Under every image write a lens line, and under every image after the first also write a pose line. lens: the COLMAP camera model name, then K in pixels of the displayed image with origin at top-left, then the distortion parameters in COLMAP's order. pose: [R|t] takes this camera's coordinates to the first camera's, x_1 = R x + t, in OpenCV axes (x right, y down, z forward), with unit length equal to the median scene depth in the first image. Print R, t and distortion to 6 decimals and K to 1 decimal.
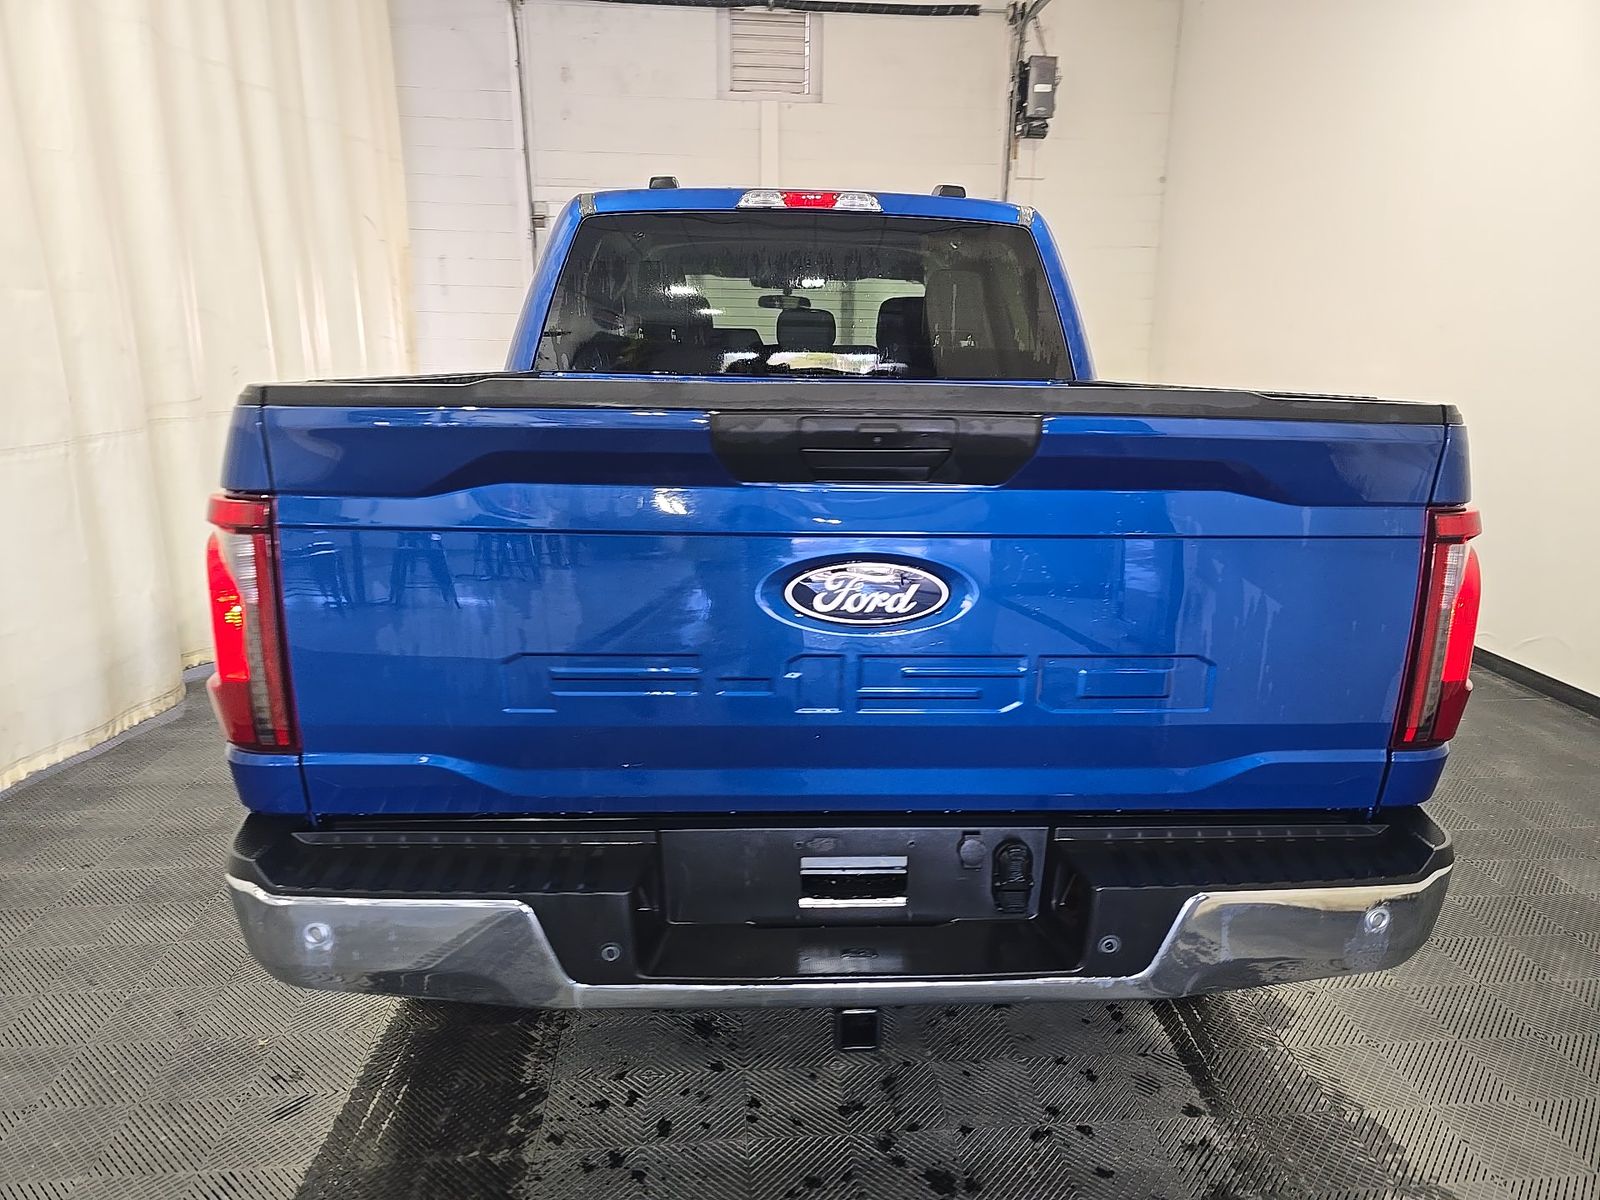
lens RADIAL K [[1061.9, 0, 811.6], [0, 1061.9, 602.7], [0, 0, 1]] dist [0.005136, 0.001660]
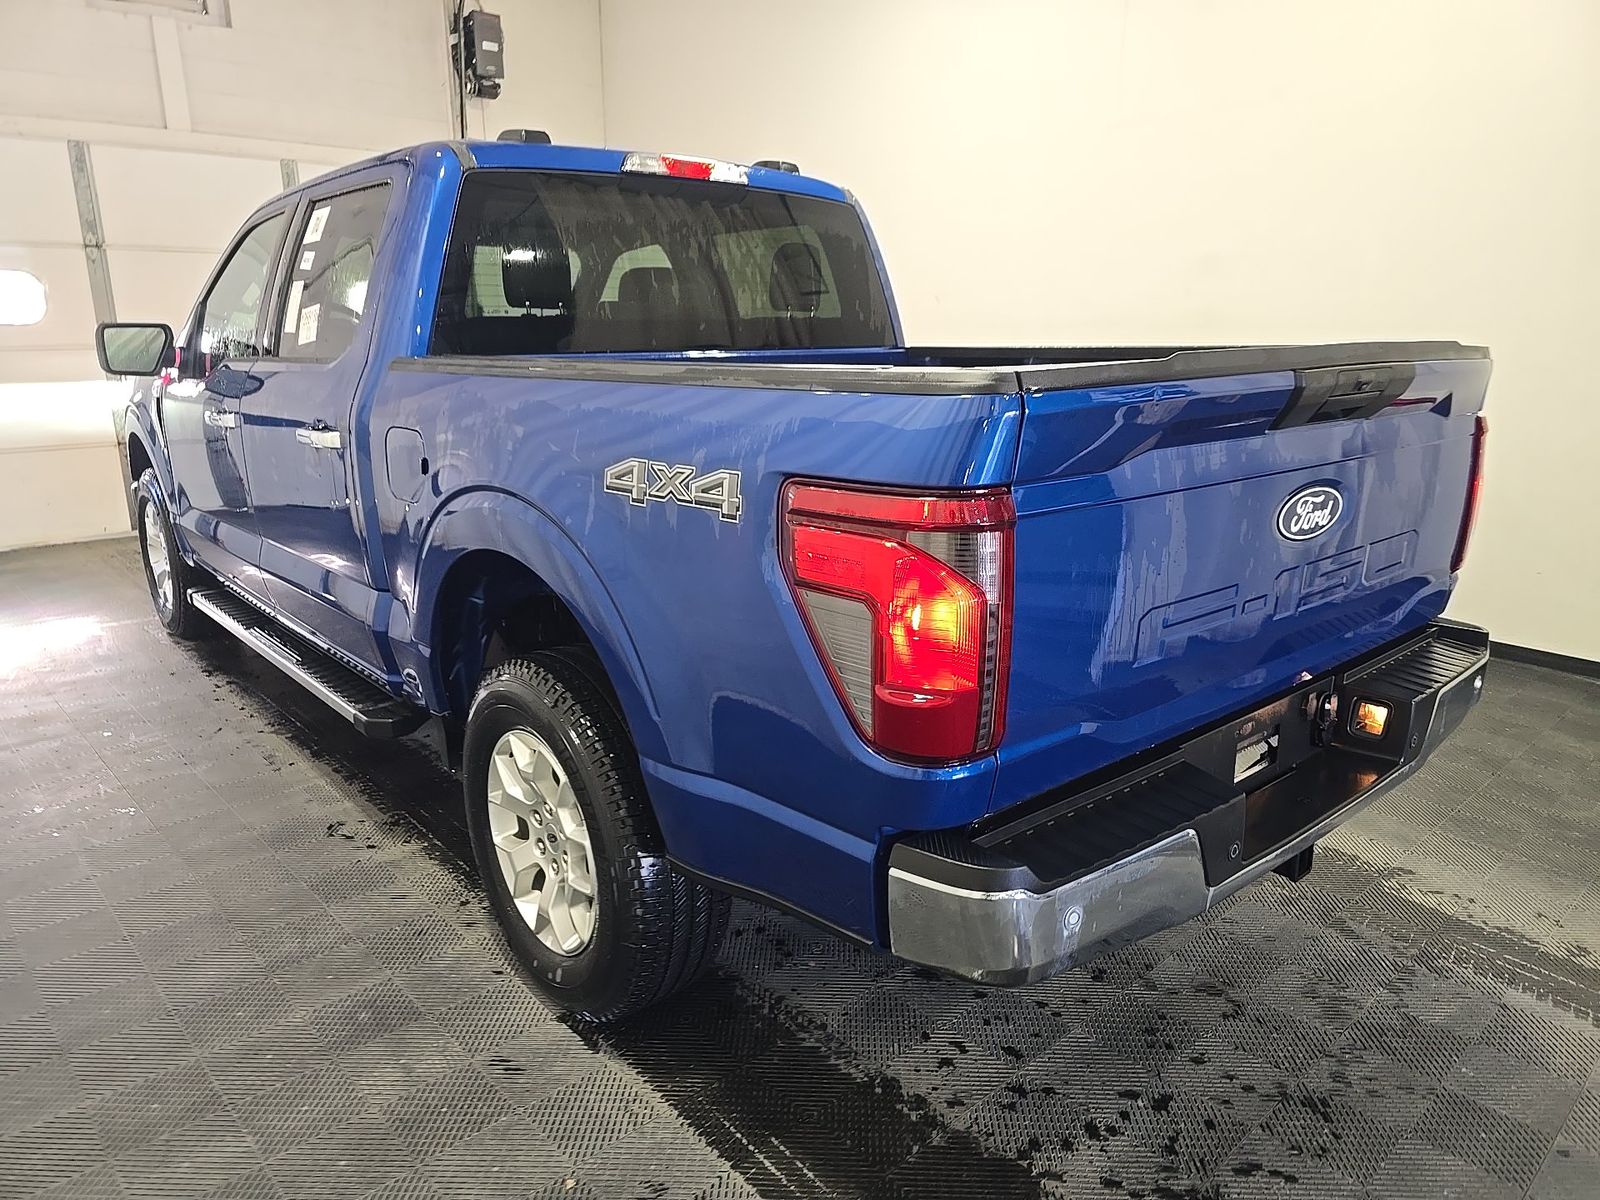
lens RADIAL K [[1071.8, 0, 810.0], [0, 1071.8, 602.1], [0, 0, 1]] dist [-0.000974, 0.001379]
pose [[0.793677, -0.173729, 0.583005, -0.525554], [0.157678, 0.984352, 0.078670, -0.043822], [-0.587549, 0.029488, 0.808651, 0.142832]]
